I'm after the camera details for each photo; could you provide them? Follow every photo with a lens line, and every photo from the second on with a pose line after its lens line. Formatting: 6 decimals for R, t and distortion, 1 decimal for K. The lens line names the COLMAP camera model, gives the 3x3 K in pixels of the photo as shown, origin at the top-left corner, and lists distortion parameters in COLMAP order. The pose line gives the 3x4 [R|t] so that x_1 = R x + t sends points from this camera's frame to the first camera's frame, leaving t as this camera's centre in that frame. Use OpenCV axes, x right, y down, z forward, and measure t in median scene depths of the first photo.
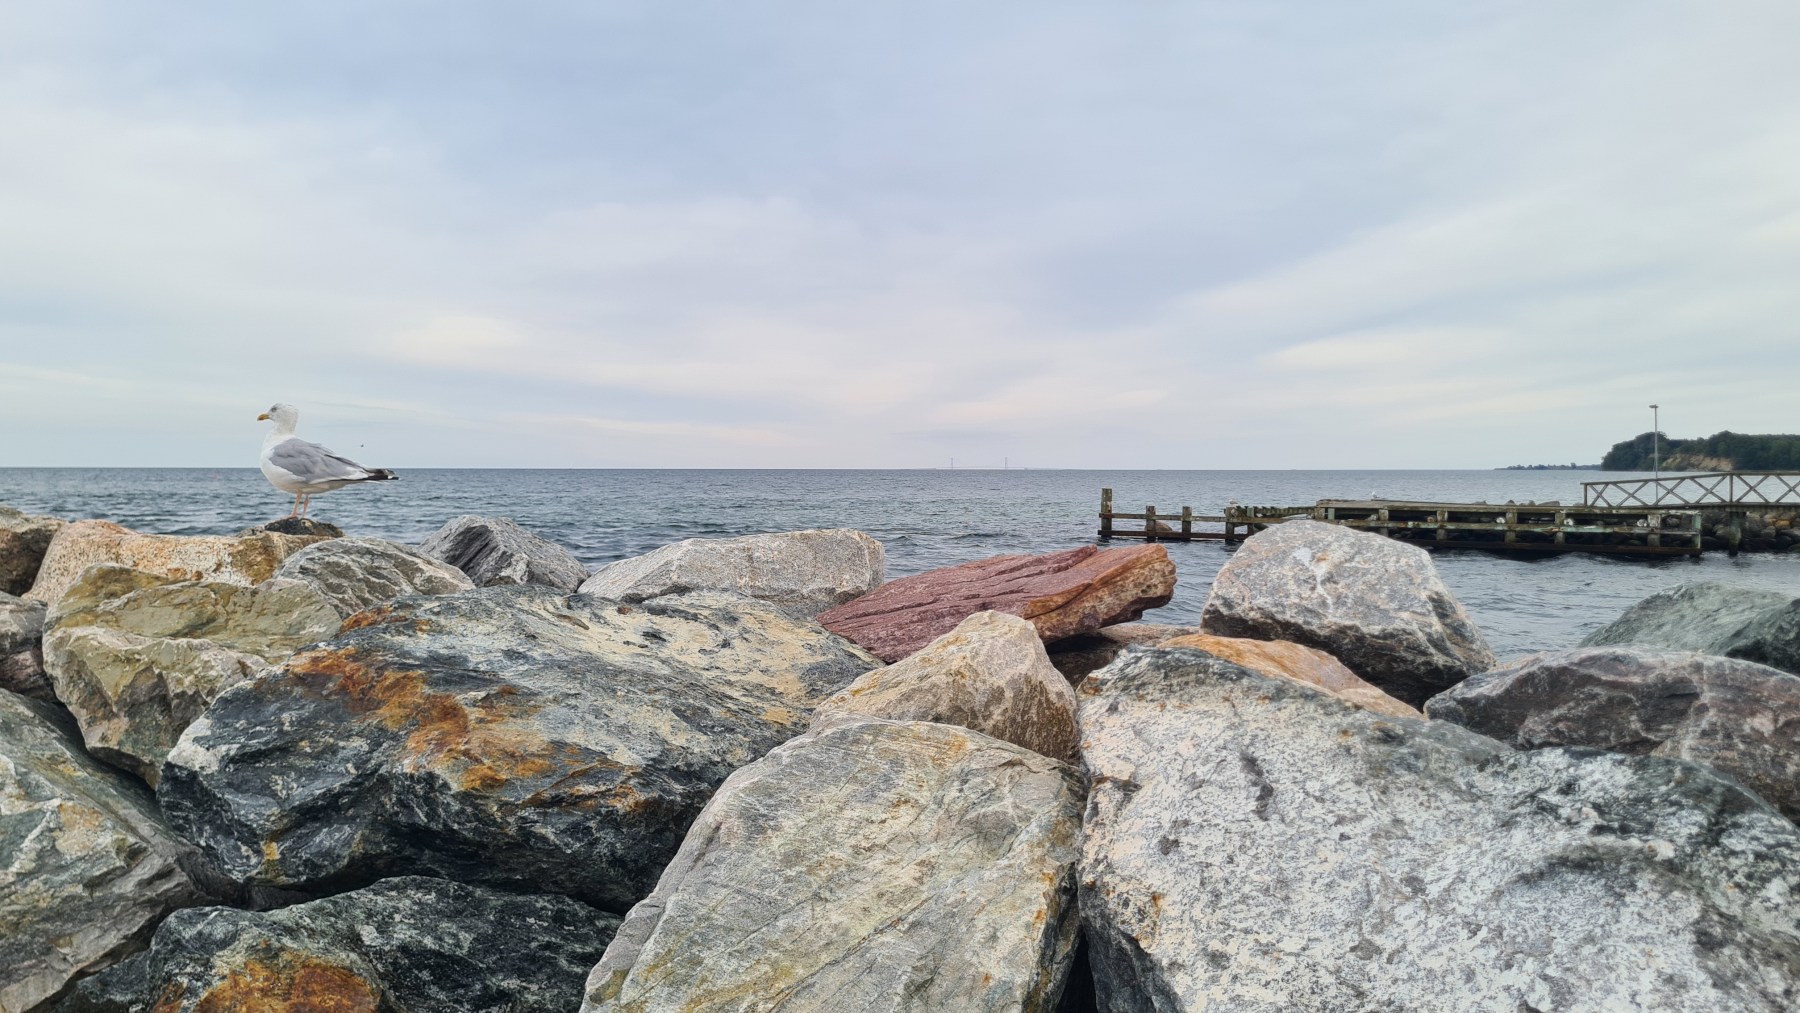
lens RADIAL K [[1346.8, 0, 913.3], [0, 1346.8, 503.1], [0, 0, 1]] dist [0.055400, -0.047983]
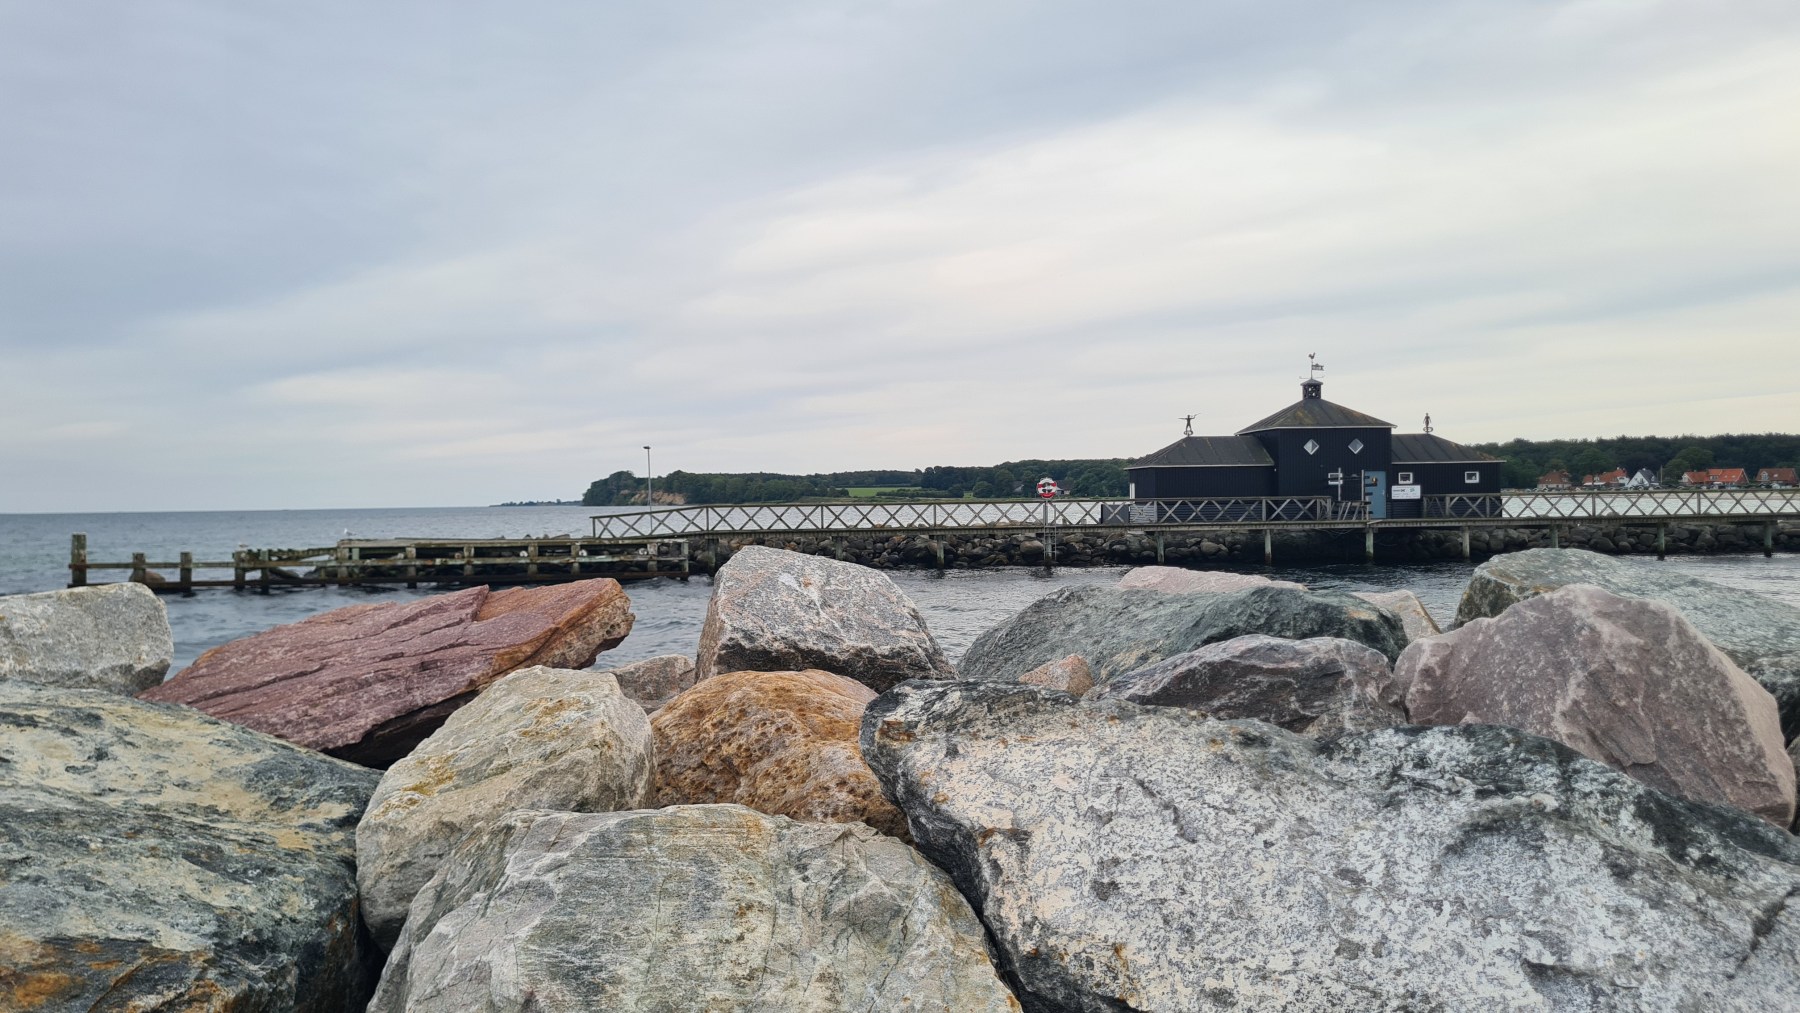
lens RADIAL K [[1346.8, 0, 913.3], [0, 1346.8, 503.1], [0, 0, 1]] dist [0.055400, -0.047983]
pose [[0.766804, -0.014033, 0.641727, -0.282748], [0.031862, 0.999361, -0.016219, 0.001379], [-0.641090, 0.032884, 0.766761, 0.212959]]
